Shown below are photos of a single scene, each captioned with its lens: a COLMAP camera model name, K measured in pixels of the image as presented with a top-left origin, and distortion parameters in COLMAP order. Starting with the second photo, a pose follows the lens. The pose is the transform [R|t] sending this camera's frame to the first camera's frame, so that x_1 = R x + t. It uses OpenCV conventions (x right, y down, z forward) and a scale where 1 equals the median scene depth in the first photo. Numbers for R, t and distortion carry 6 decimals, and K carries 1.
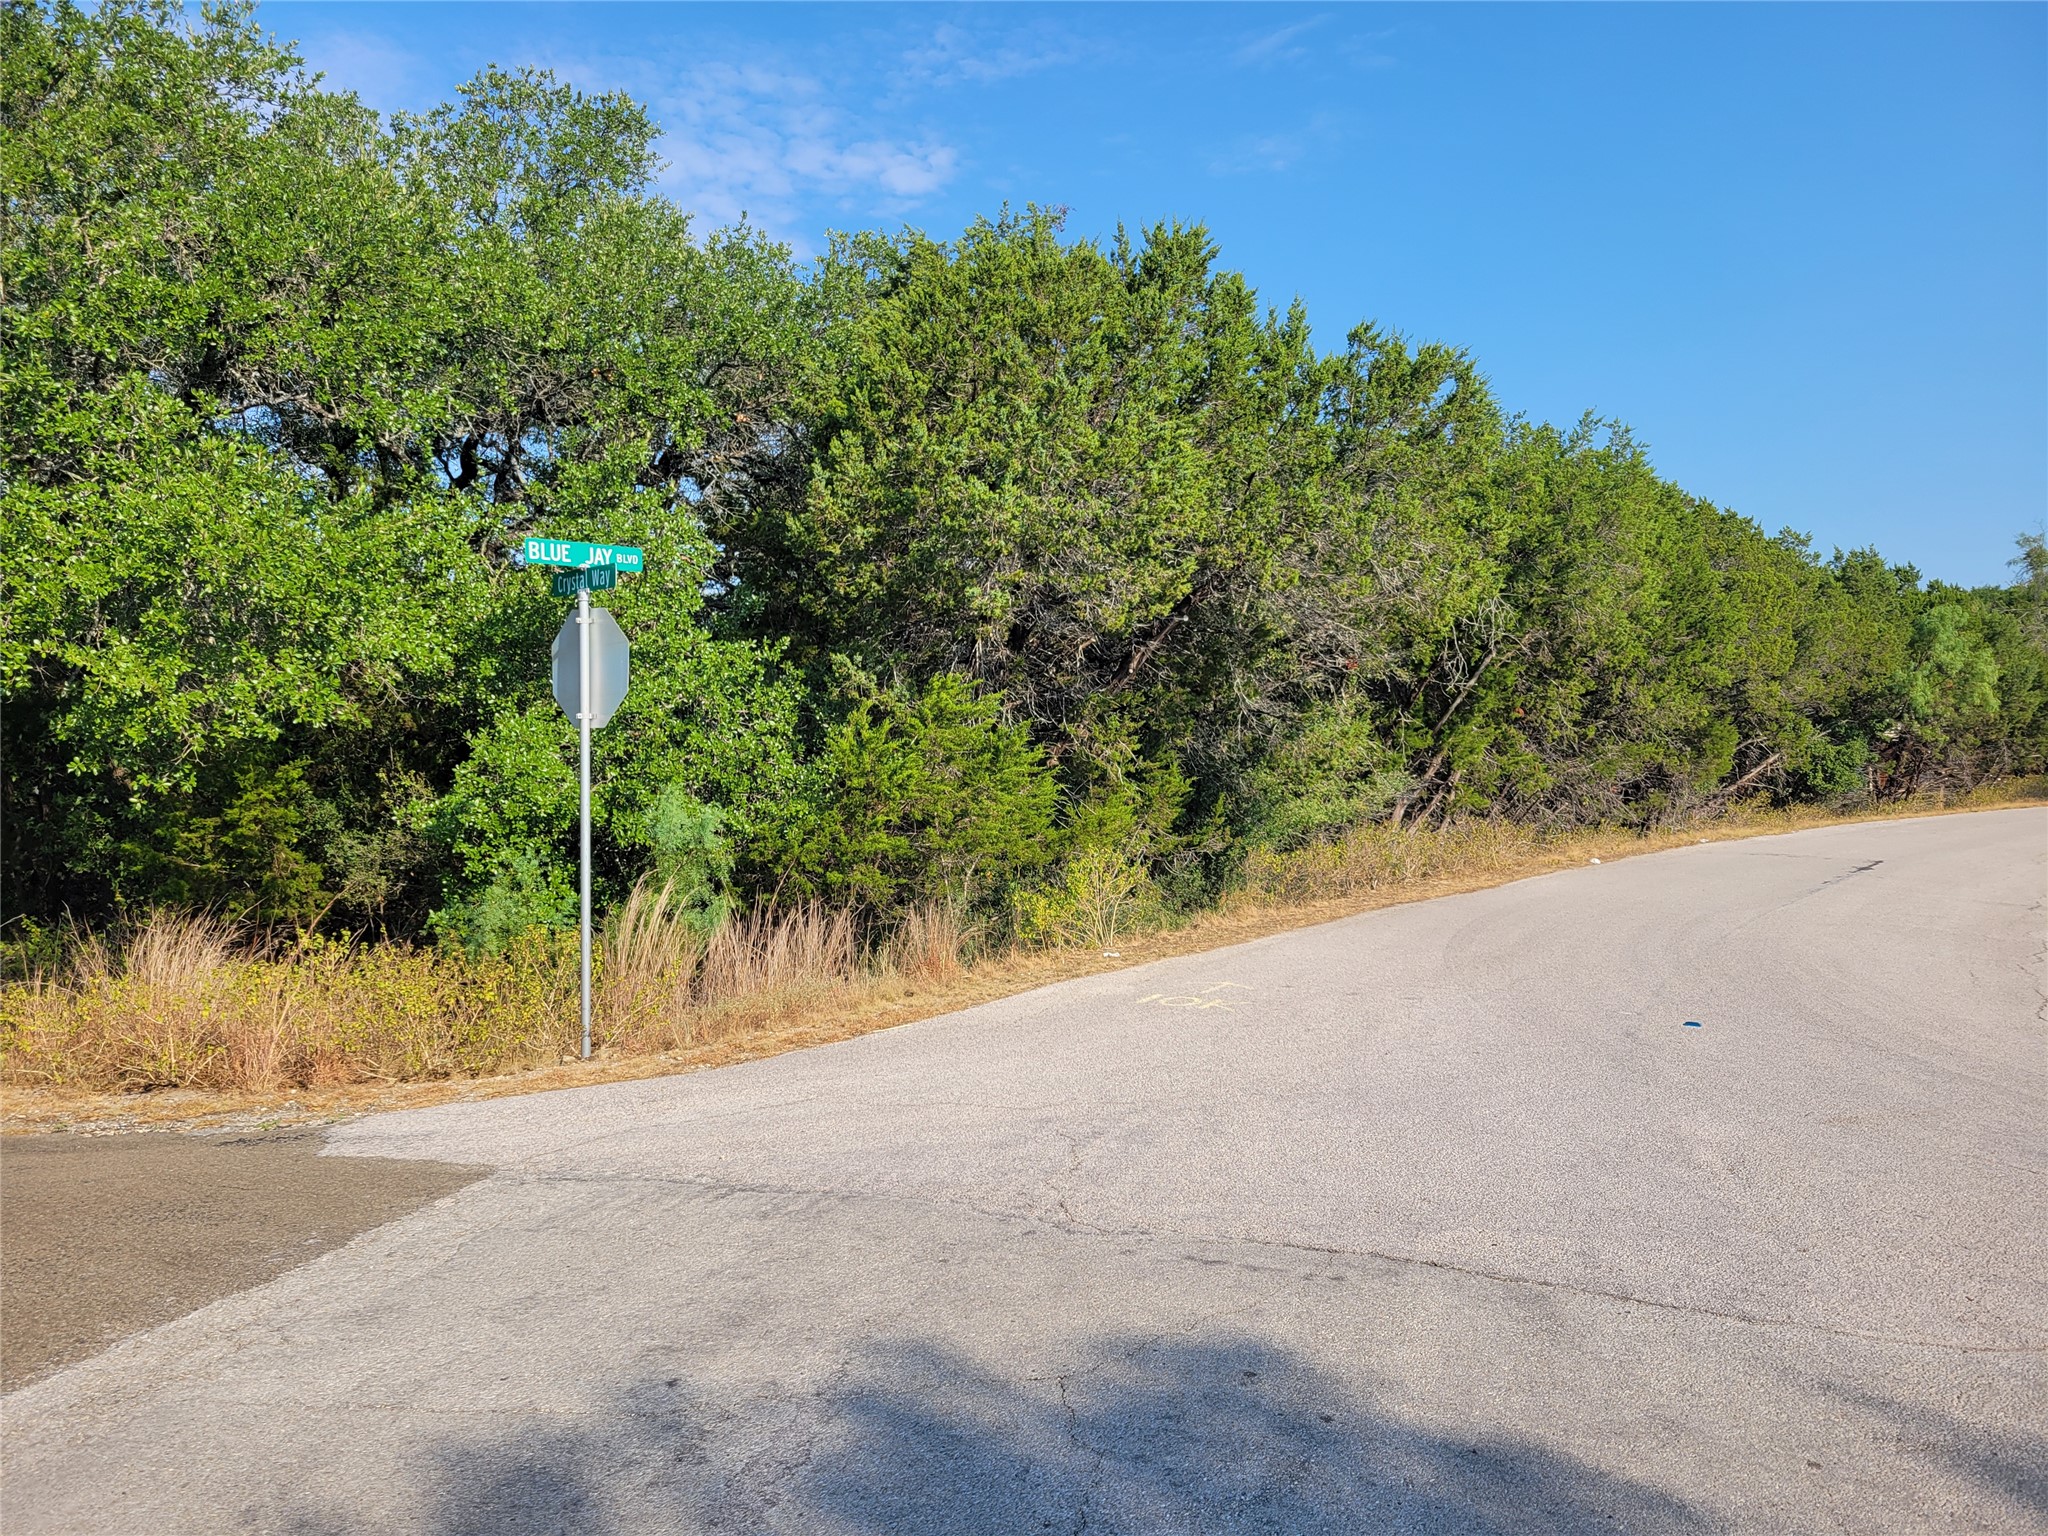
lens RADIAL K [[1557.3, 0, 1058.0], [0, 1557.3, 791.0], [0, 0, 1]] dist [0.067611, -0.063005]
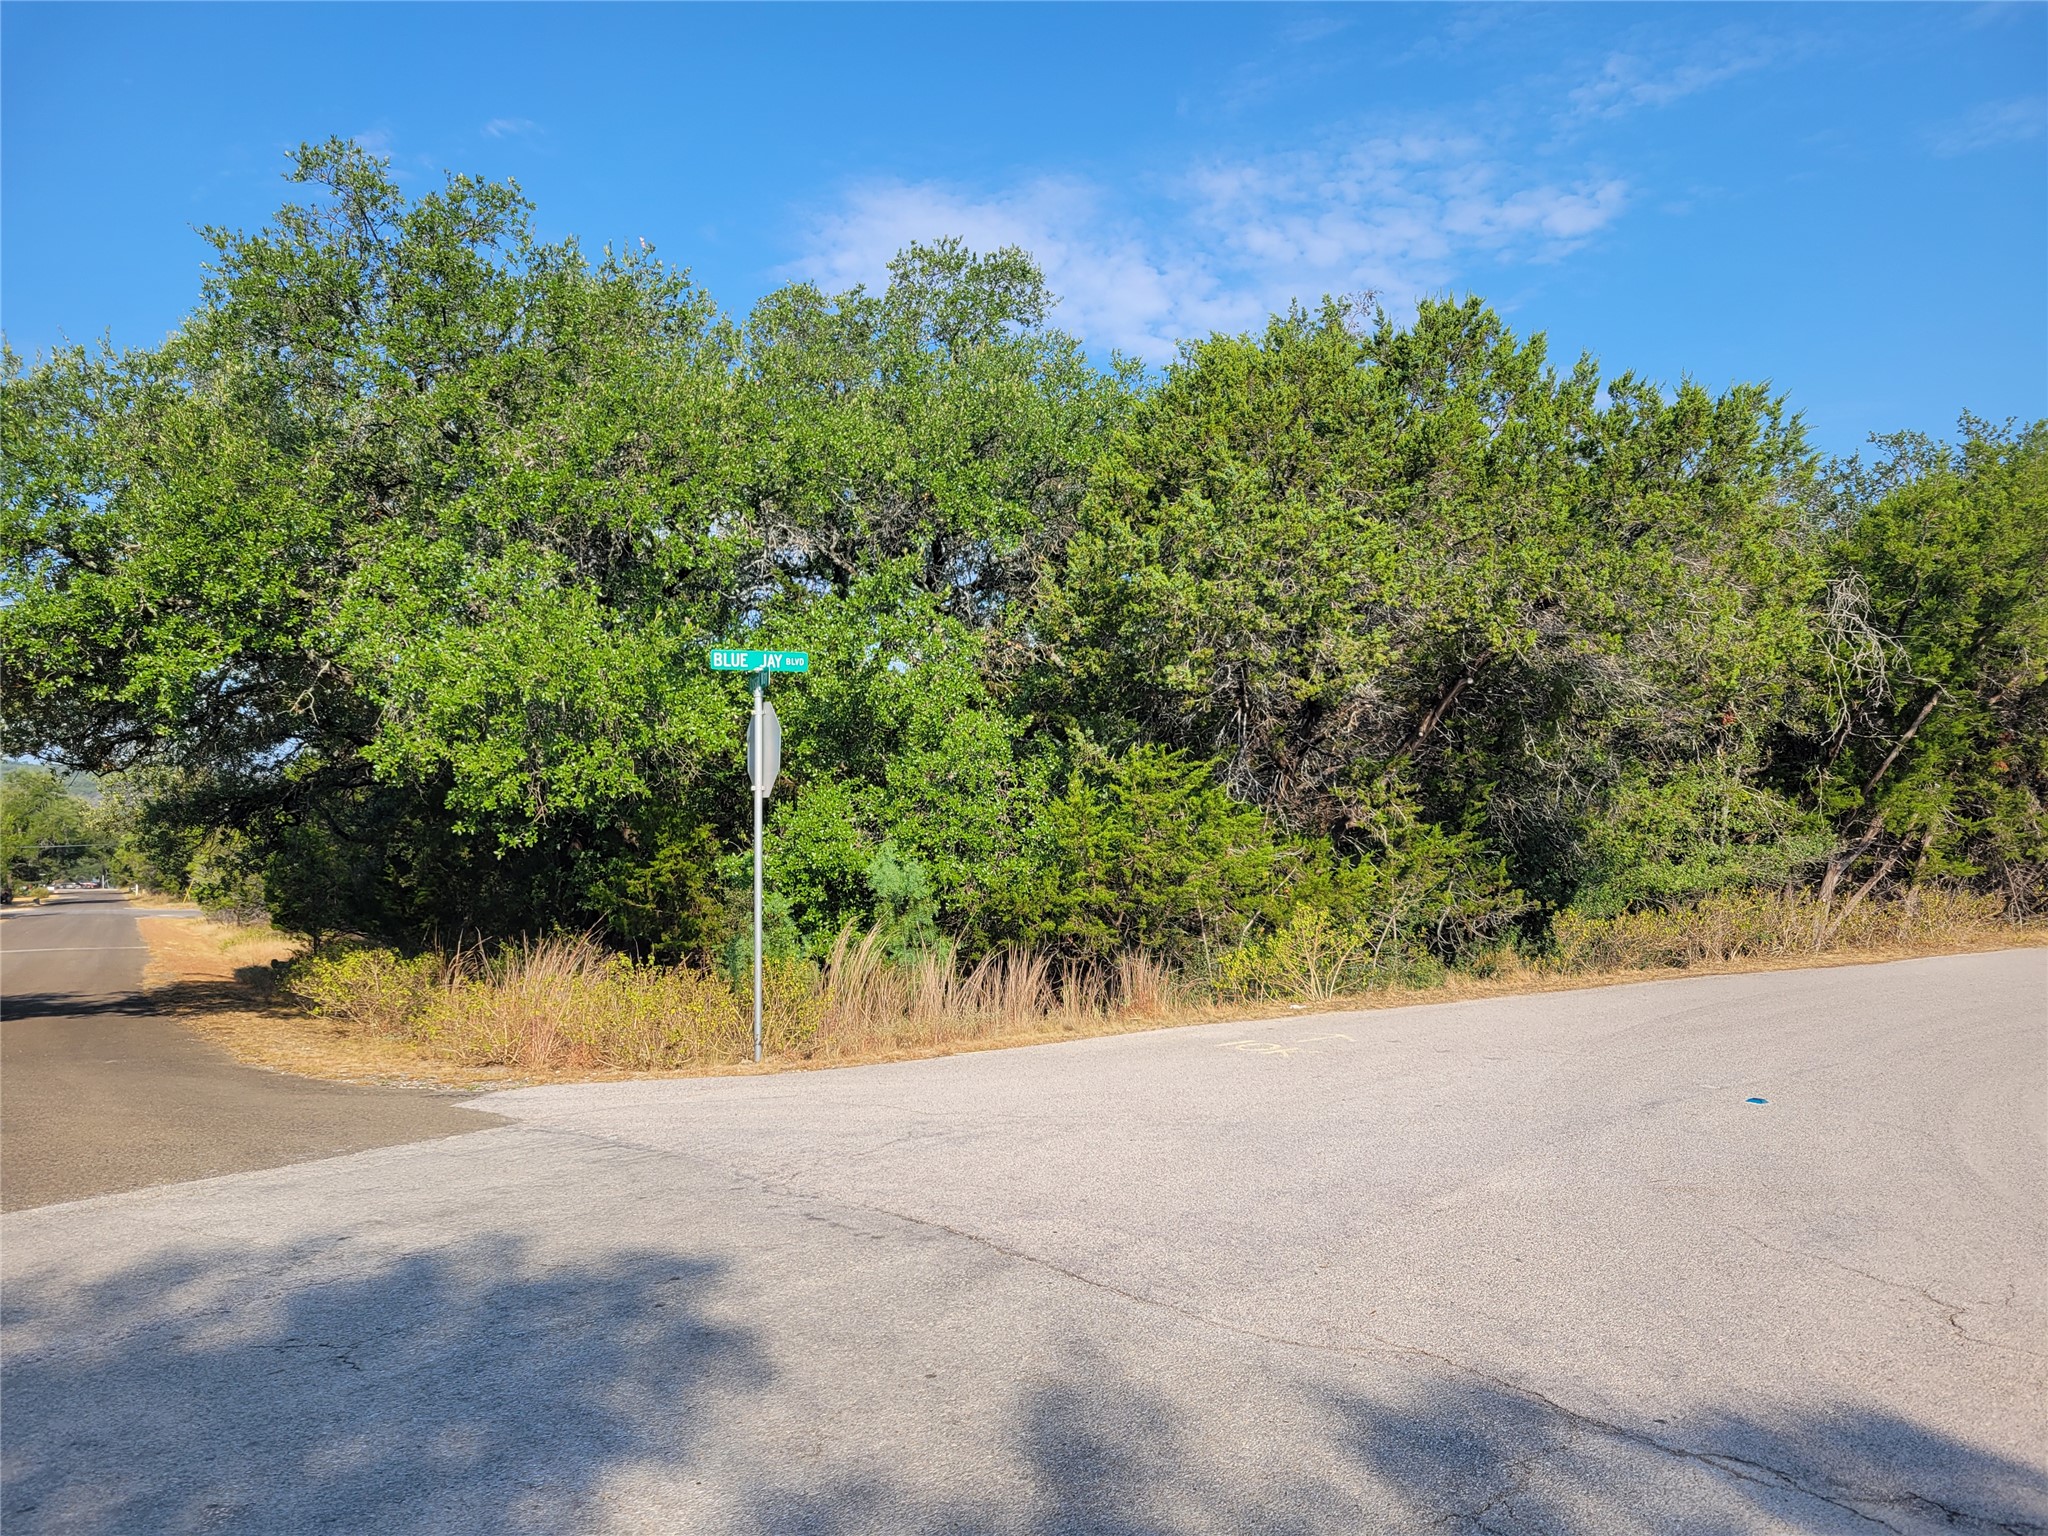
lens RADIAL K [[1557.3, 0, 1058.0], [0, 1557.3, 791.0], [0, 0, 1]] dist [0.067611, -0.063005]
pose [[0.908899, -0.007378, -0.416950, 0.382633], [-0.008330, 0.999323, -0.035842, -0.002245], [0.416932, 0.036050, 0.908222, -0.033386]]
